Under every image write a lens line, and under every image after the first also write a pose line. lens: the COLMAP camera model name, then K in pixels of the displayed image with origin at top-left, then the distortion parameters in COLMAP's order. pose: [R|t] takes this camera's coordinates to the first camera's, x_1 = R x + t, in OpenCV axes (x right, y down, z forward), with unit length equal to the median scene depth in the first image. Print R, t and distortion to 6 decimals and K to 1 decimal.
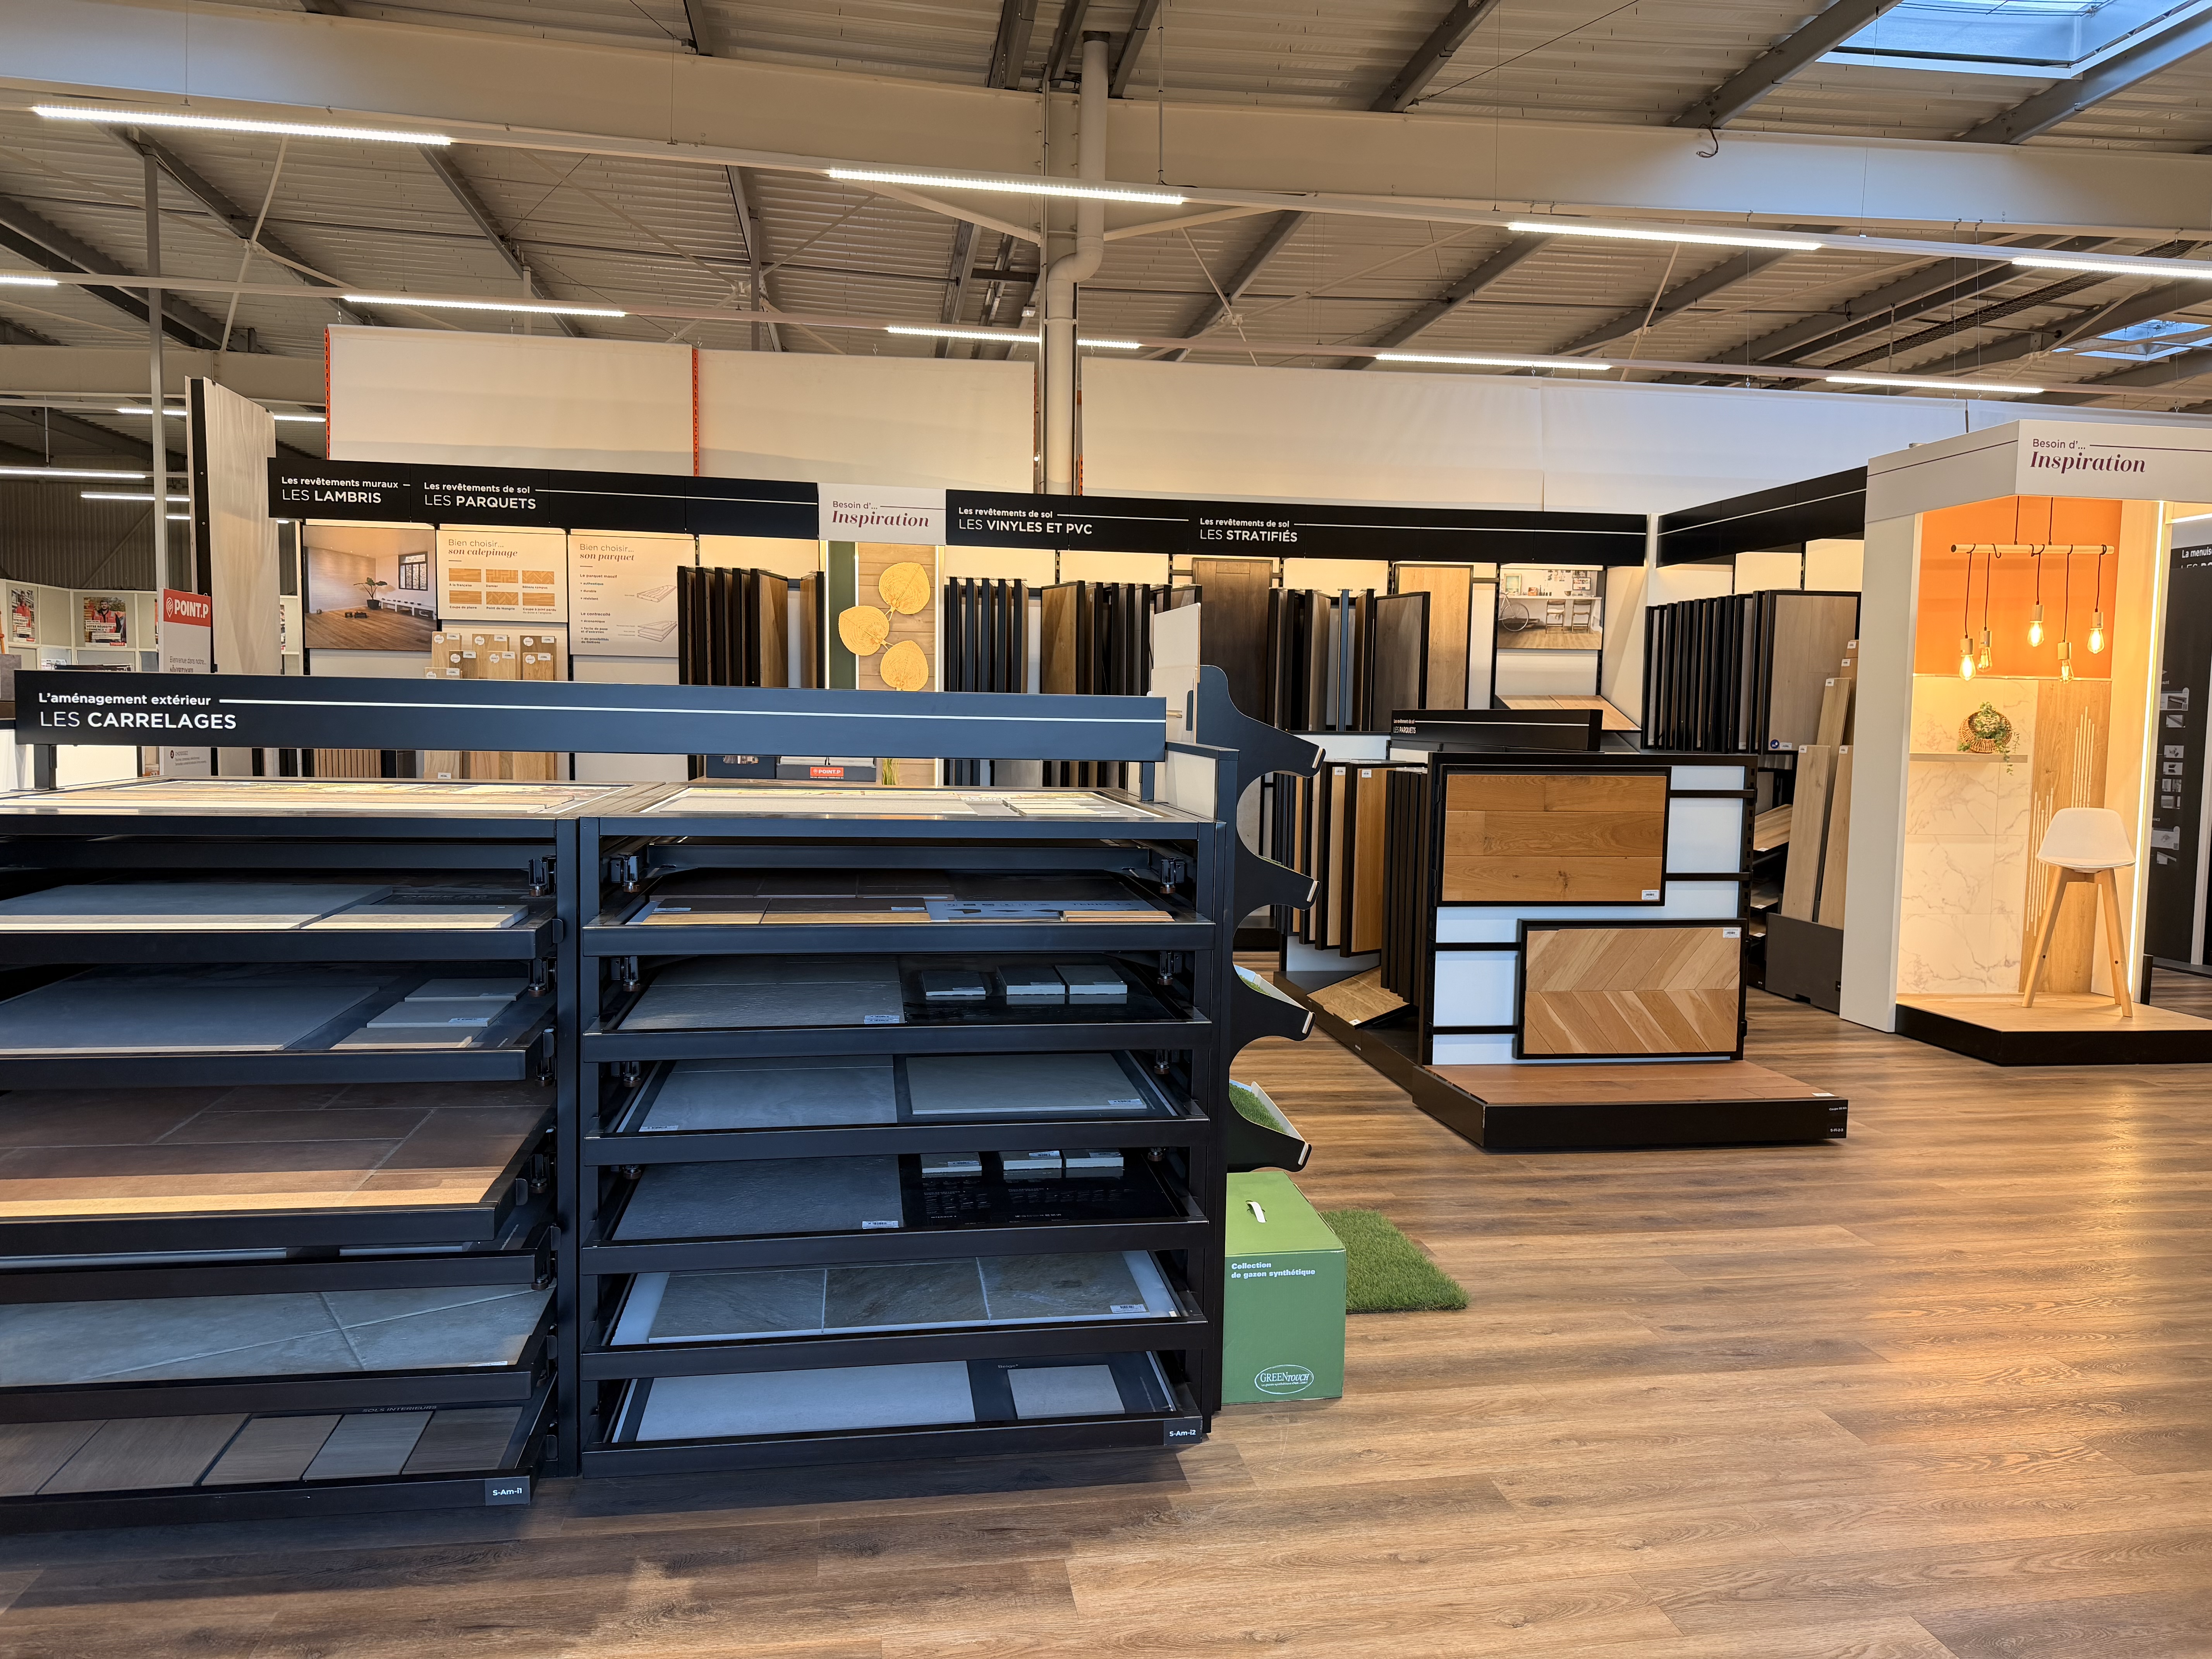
lens RADIAL K [[1539.3, 0, 1111.2], [0, 1539.3, 832.7], [0, 0, 1]] dist [0.076753, -0.082516]
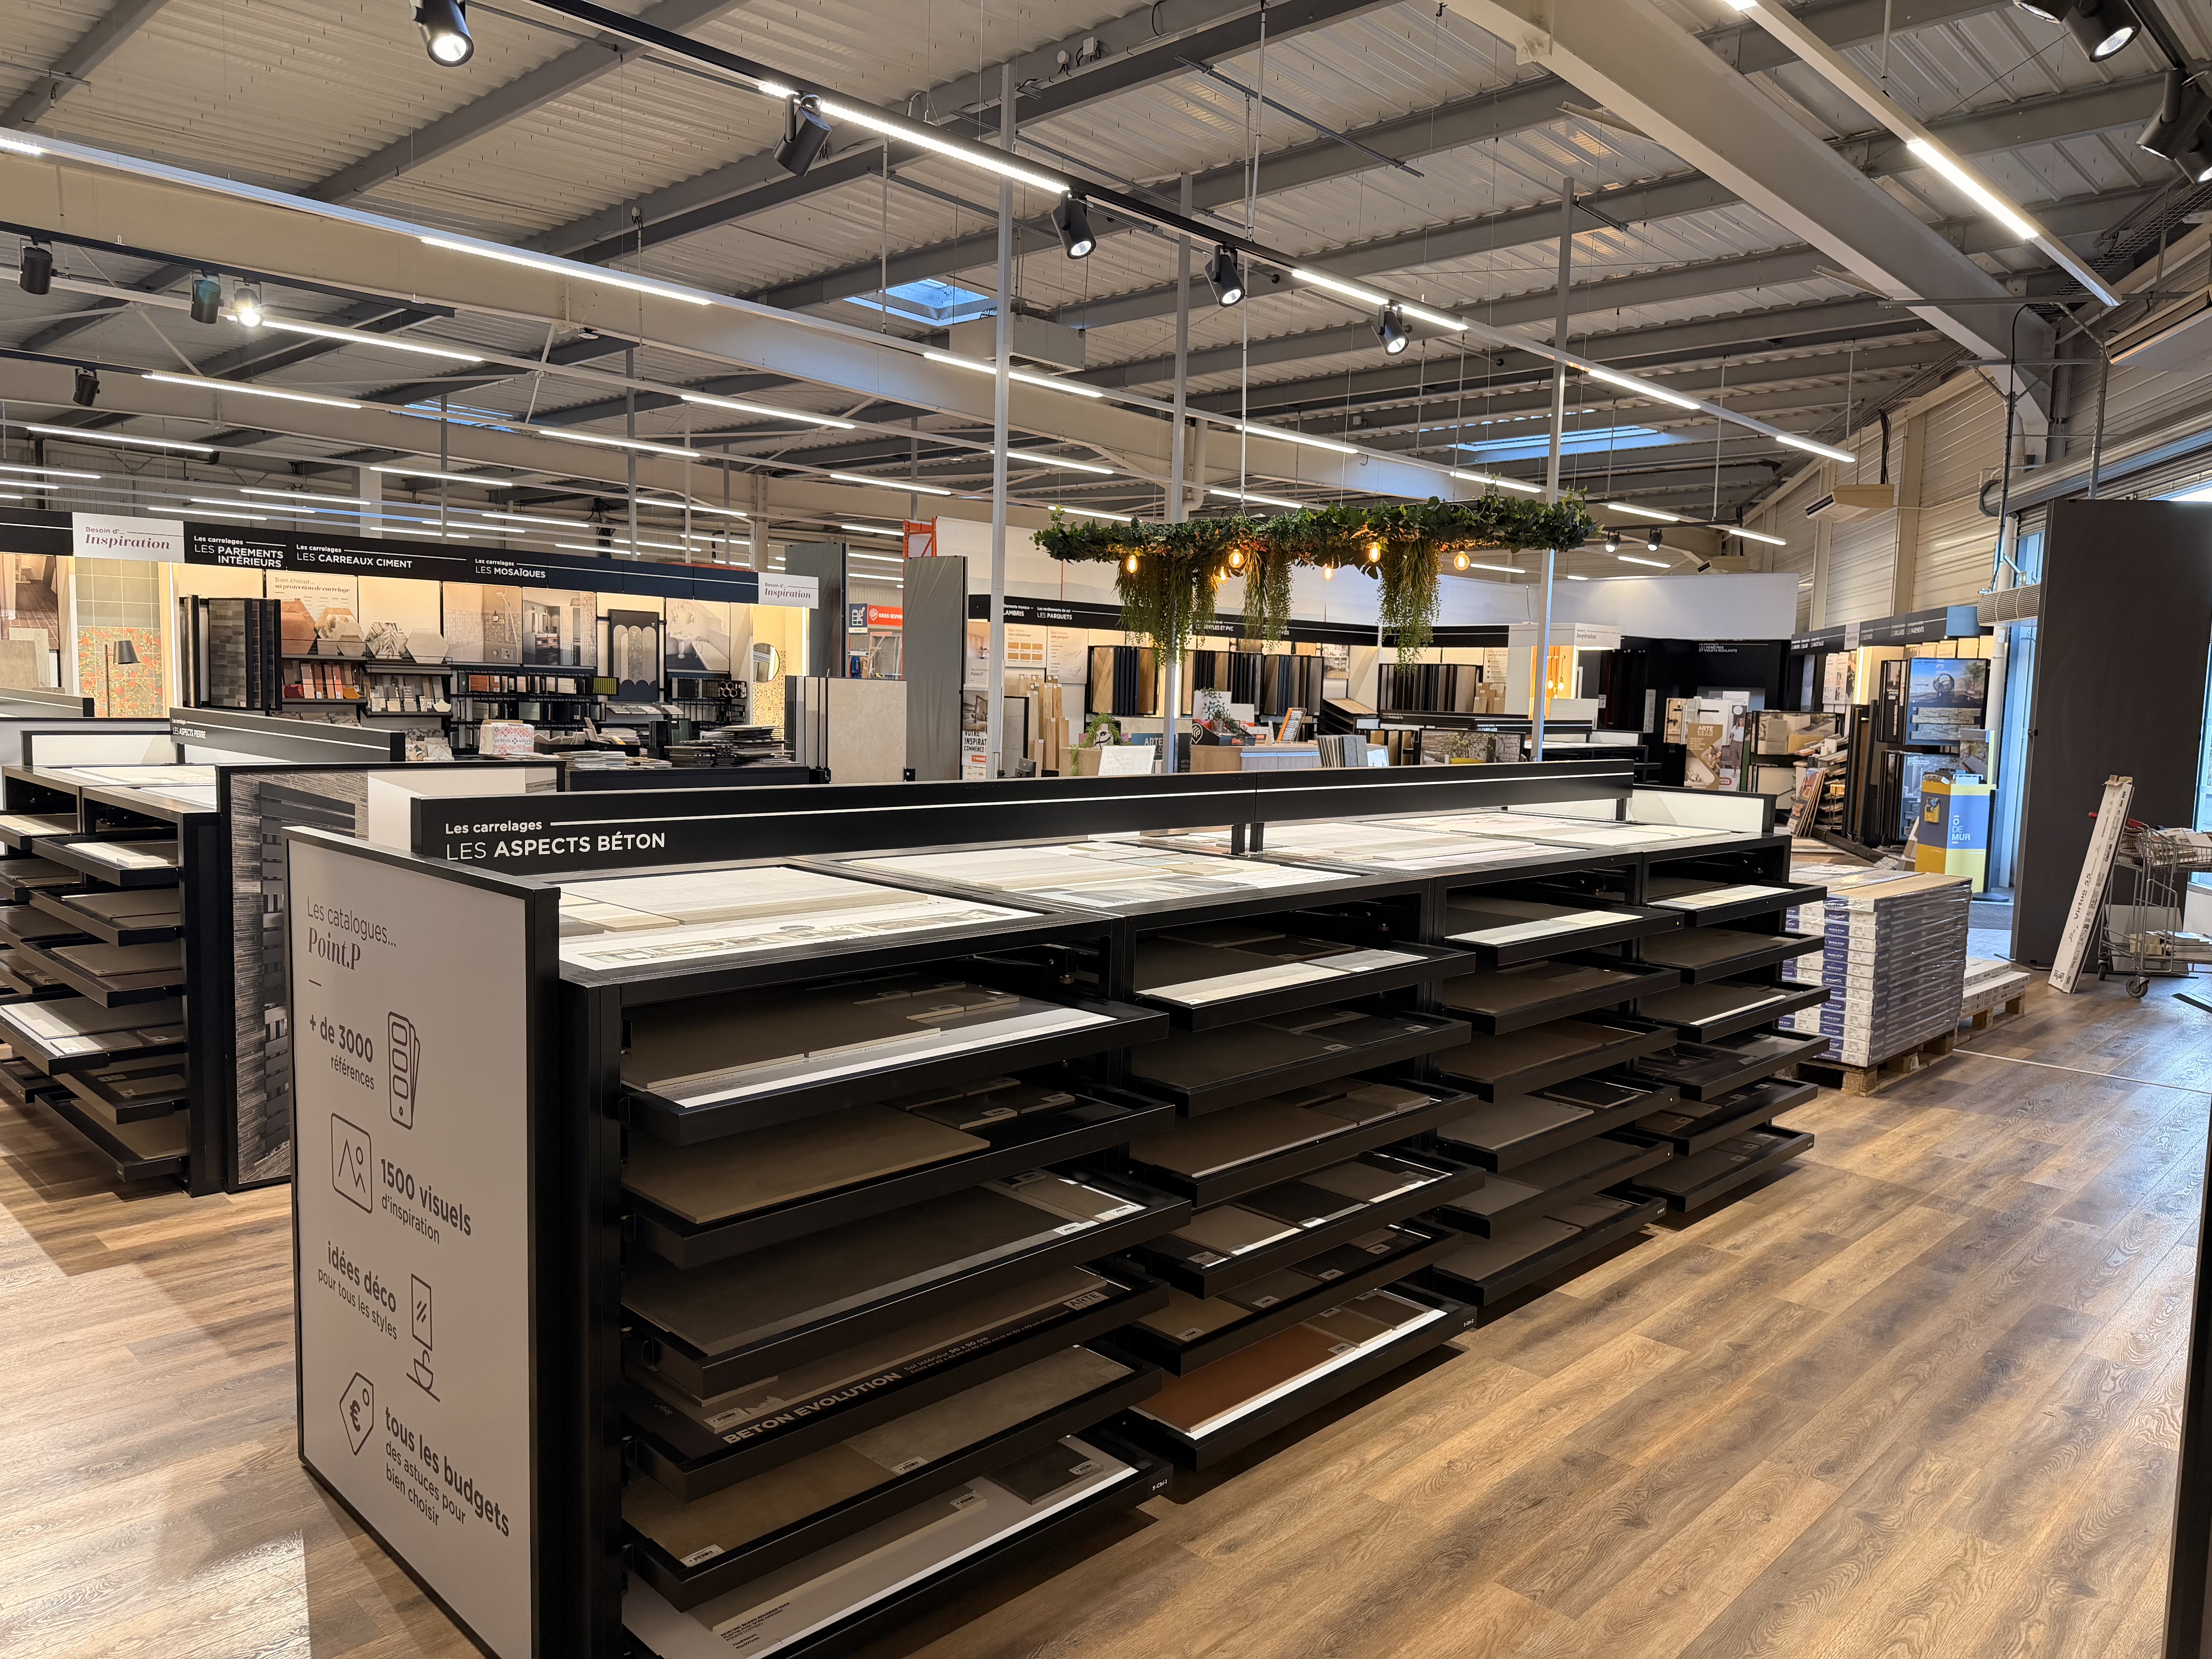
lens RADIAL K [[1539.3, 0, 1111.2], [0, 1539.3, 832.7], [0, 0, 1]] dist [0.076753, -0.082516]
pose [[0.802636, -0.048557, 0.594490, -1.715026], [0.028689, 0.998670, 0.042835, 0.000853], [-0.595779, -0.017325, 0.802962, -0.820339]]
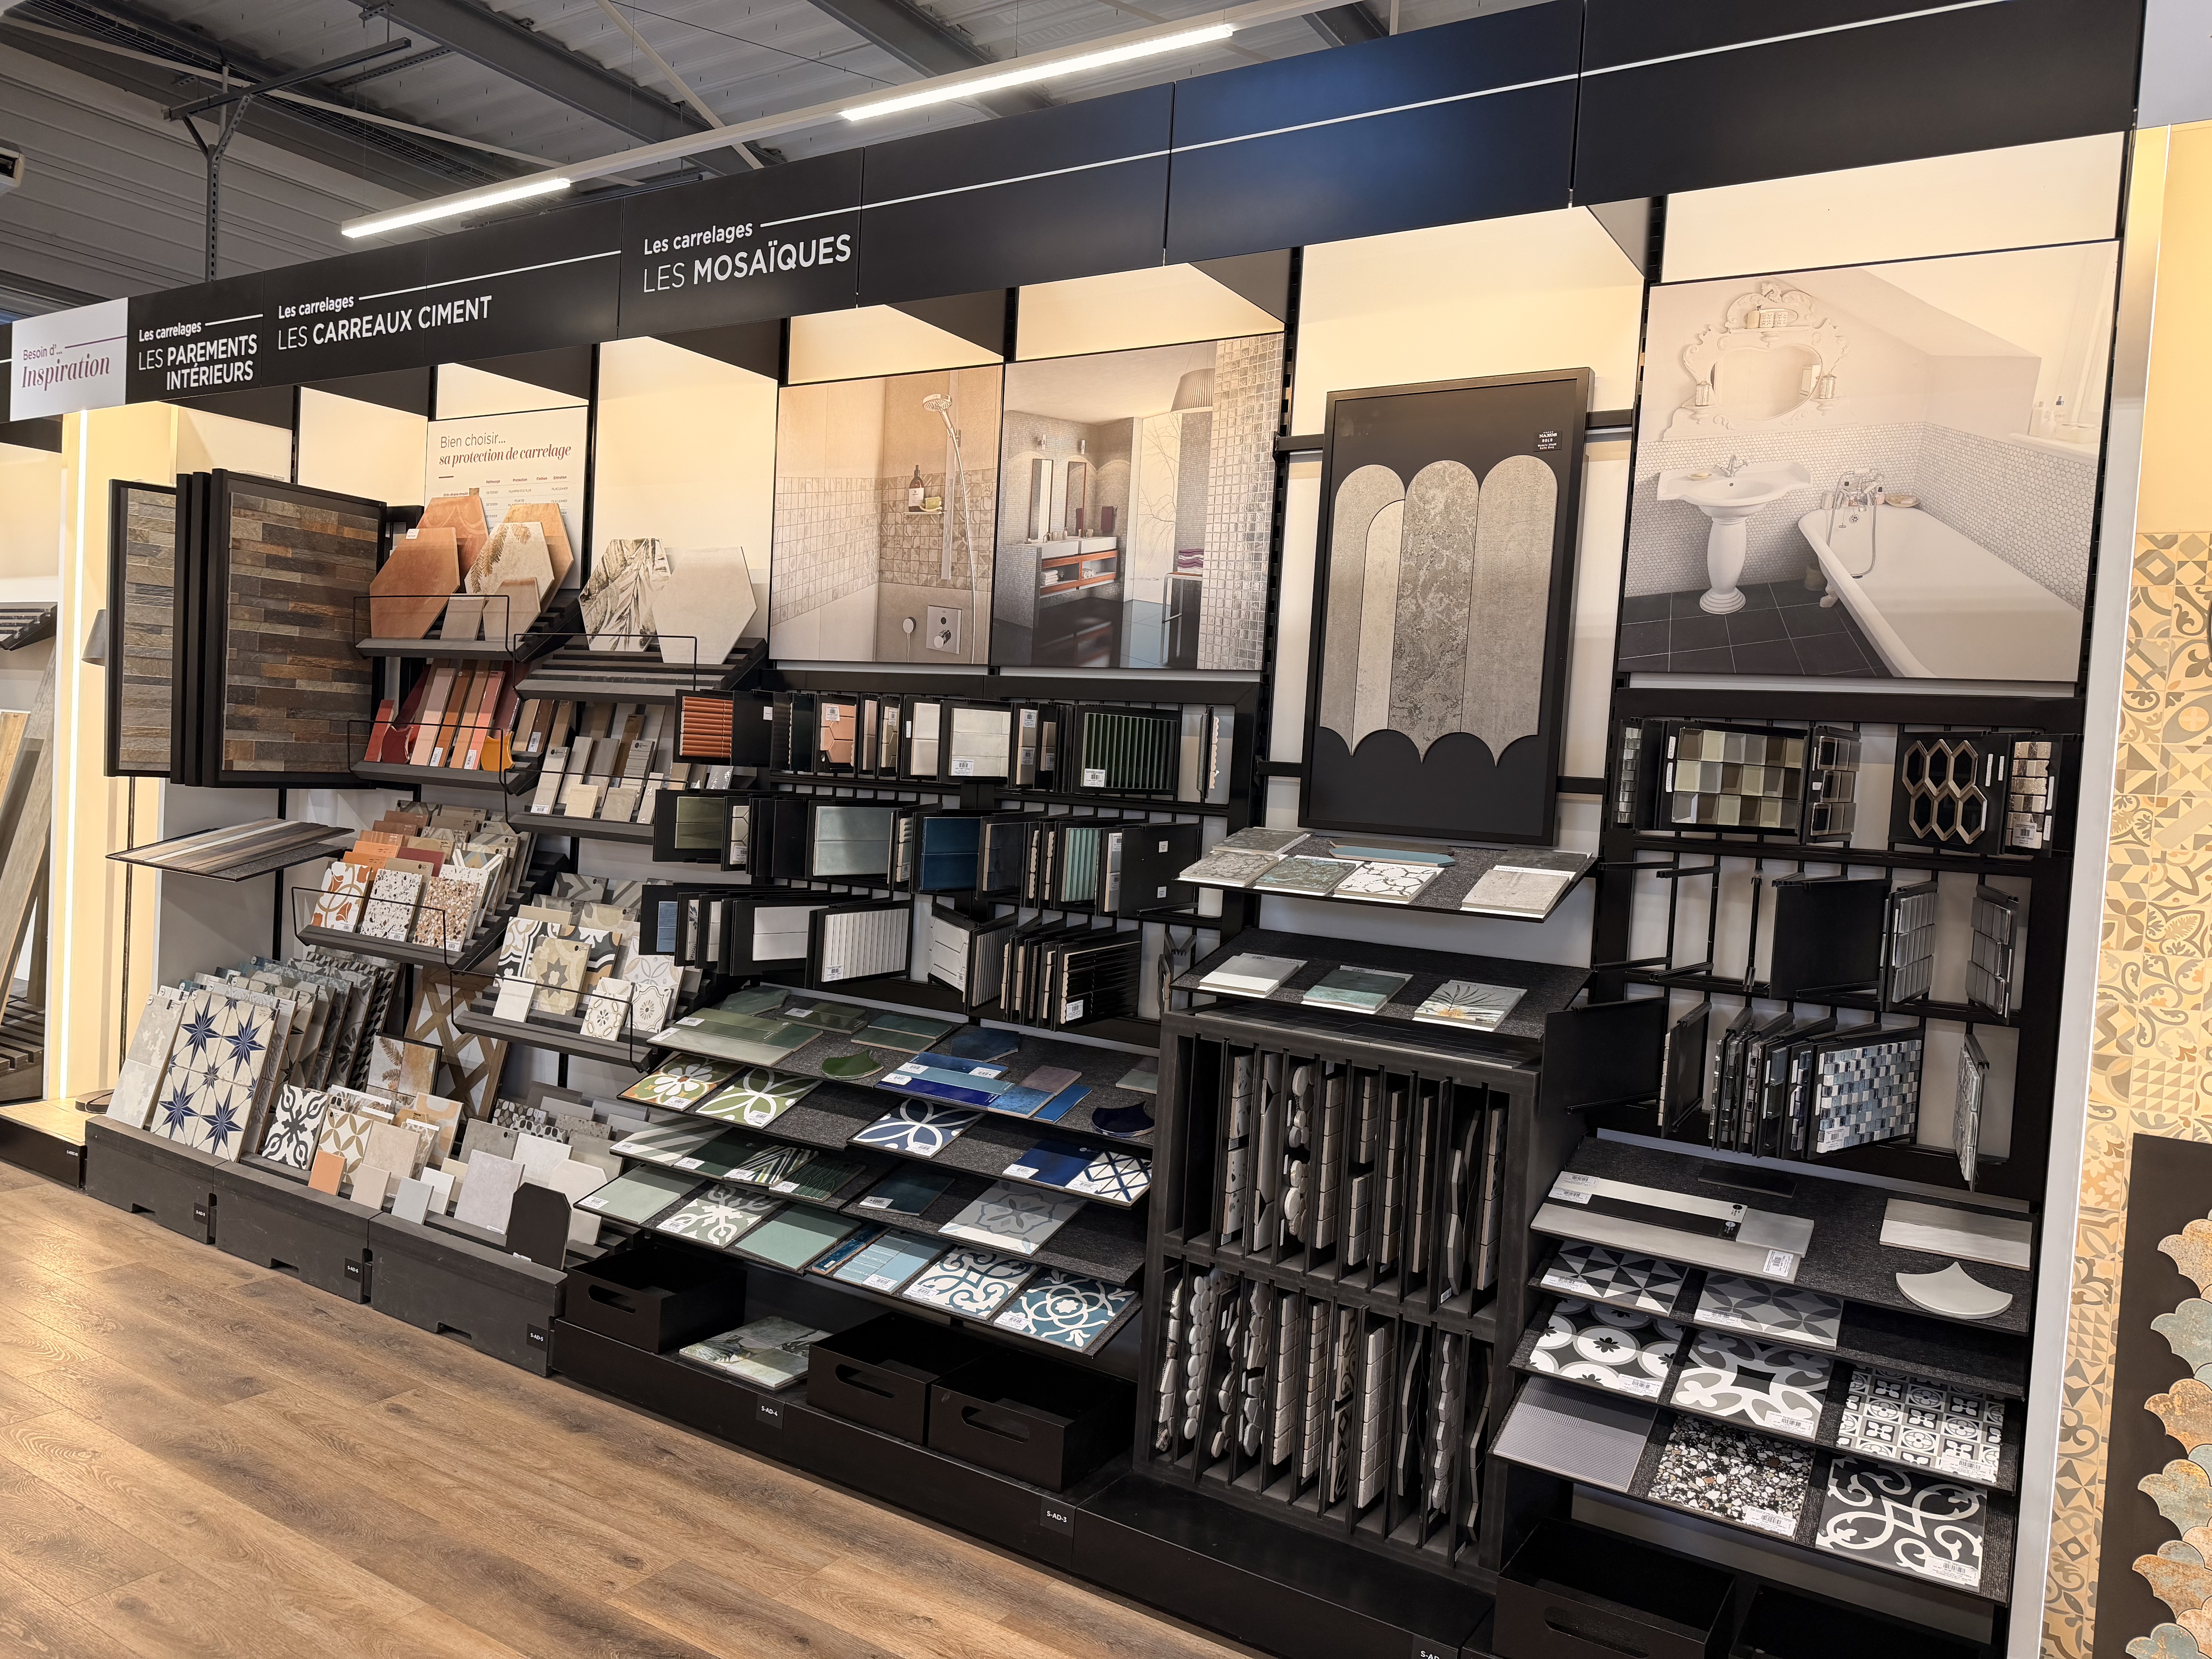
lens RADIAL K [[1539.3, 0, 1111.2], [0, 1539.3, 832.7], [0, 0, 1]] dist [0.076753, -0.082516]
pose [[0.750126, 0.059220, -0.658638, -0.872645], [-0.099681, 0.994728, -0.024089, -0.078788], [0.653739, 0.083723, 0.752074, 0.688581]]
